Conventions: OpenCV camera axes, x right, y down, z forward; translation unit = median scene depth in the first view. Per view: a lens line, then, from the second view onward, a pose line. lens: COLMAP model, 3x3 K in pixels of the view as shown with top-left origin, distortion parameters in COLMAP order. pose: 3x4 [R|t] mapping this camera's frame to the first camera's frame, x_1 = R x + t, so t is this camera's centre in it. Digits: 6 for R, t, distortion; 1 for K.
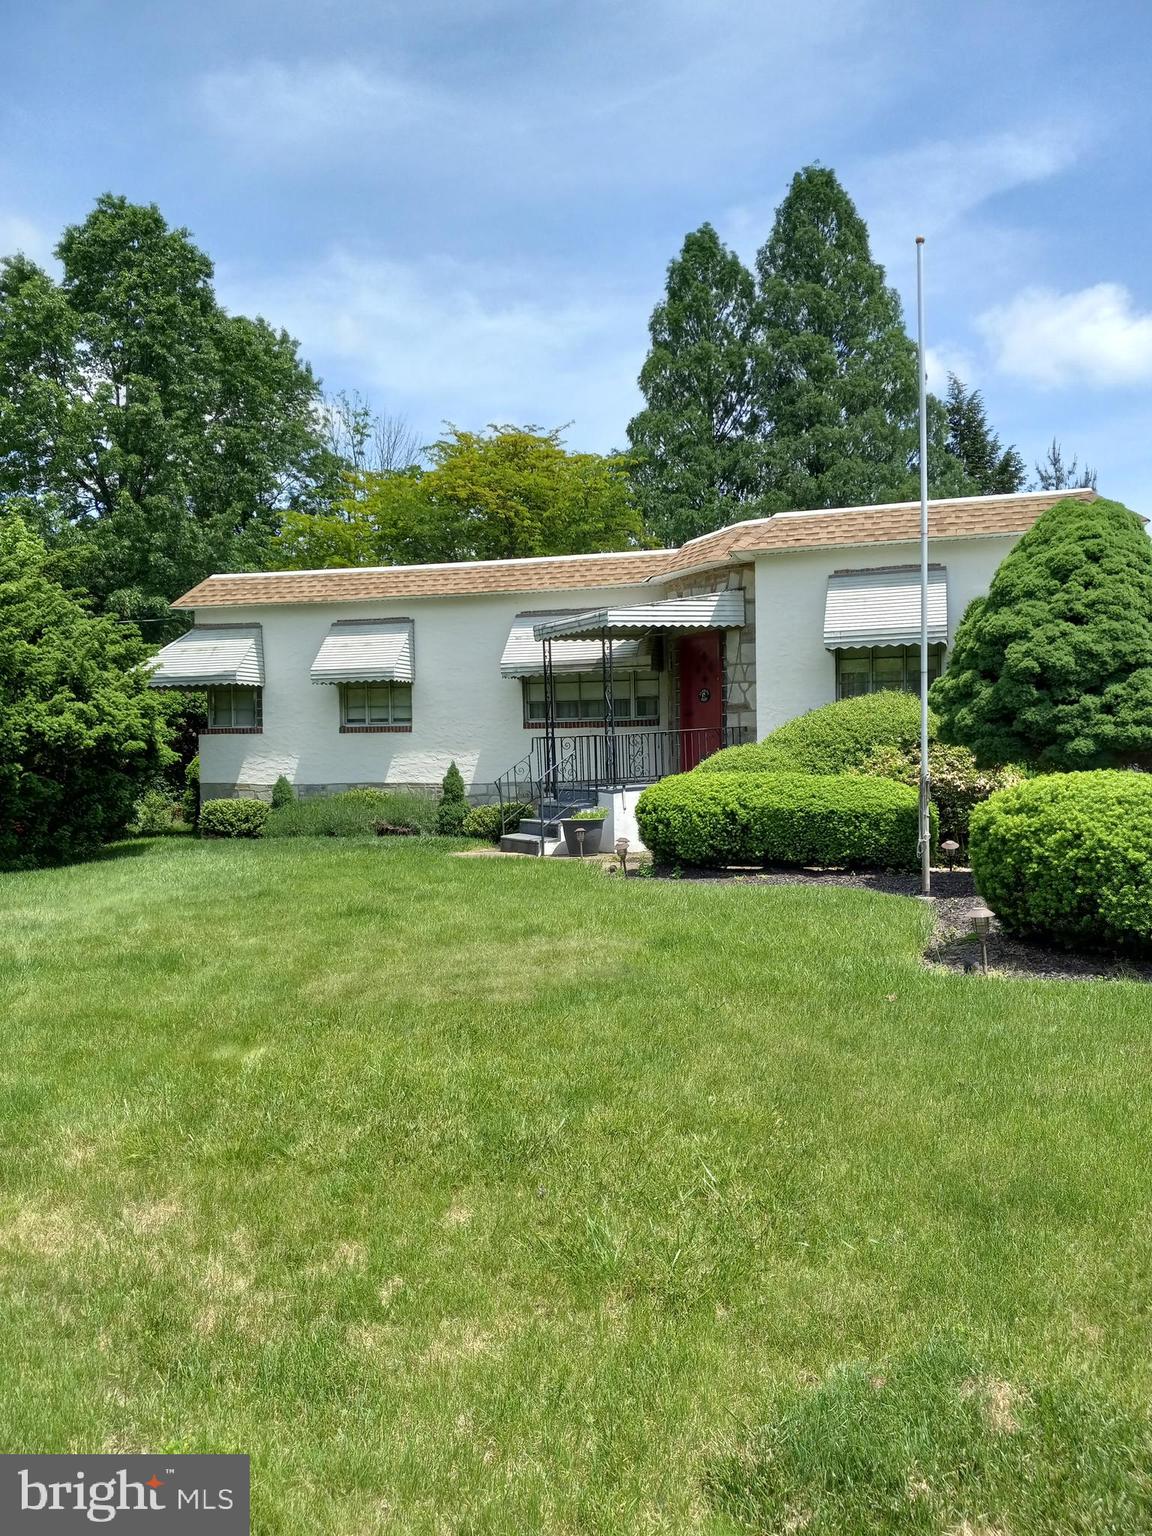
lens RADIAL K [[1226.3, 0, 549.8], [0, 1226.3, 770.1], [0, 0, 1]] dist [0.085563, -0.180918]
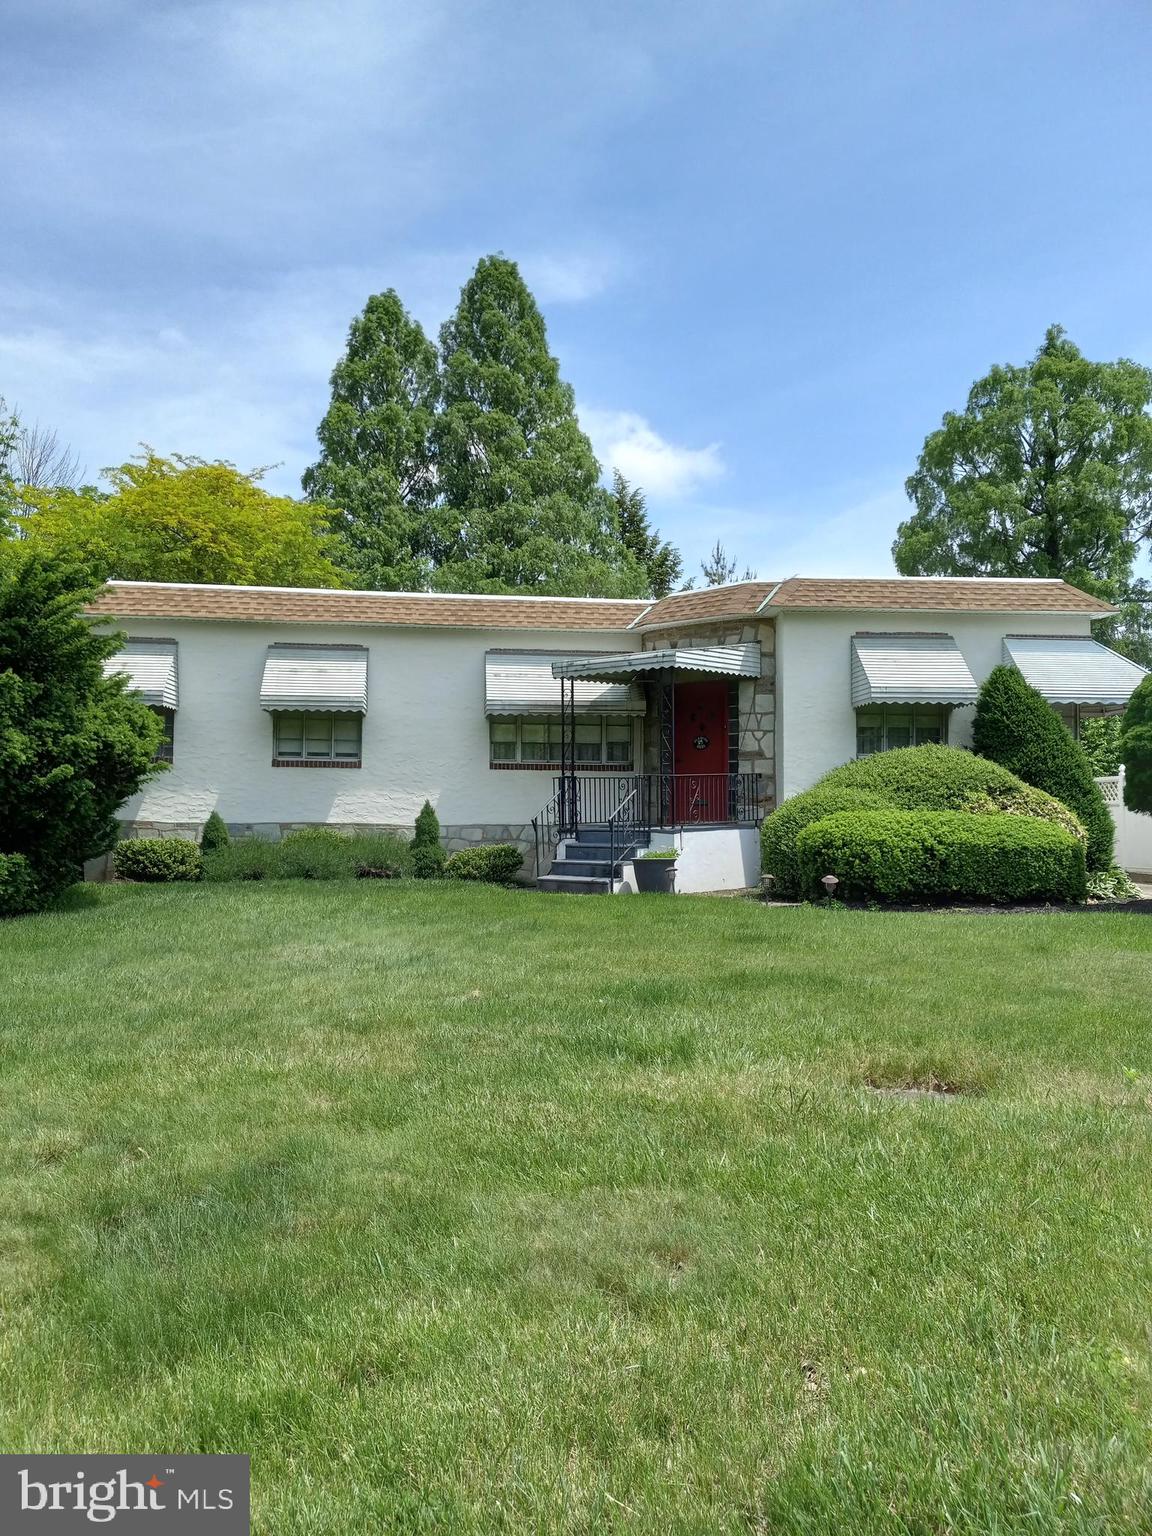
lens RADIAL K [[1226.3, 0, 549.8], [0, 1226.3, 770.1], [0, 0, 1]] dist [0.085563, -0.180918]
pose [[0.921330, 0.040084, 0.386710, -0.337363], [-0.019019, 0.998127, -0.058147, 0.021320], [-0.388316, 0.046218, 0.920366, 0.090359]]
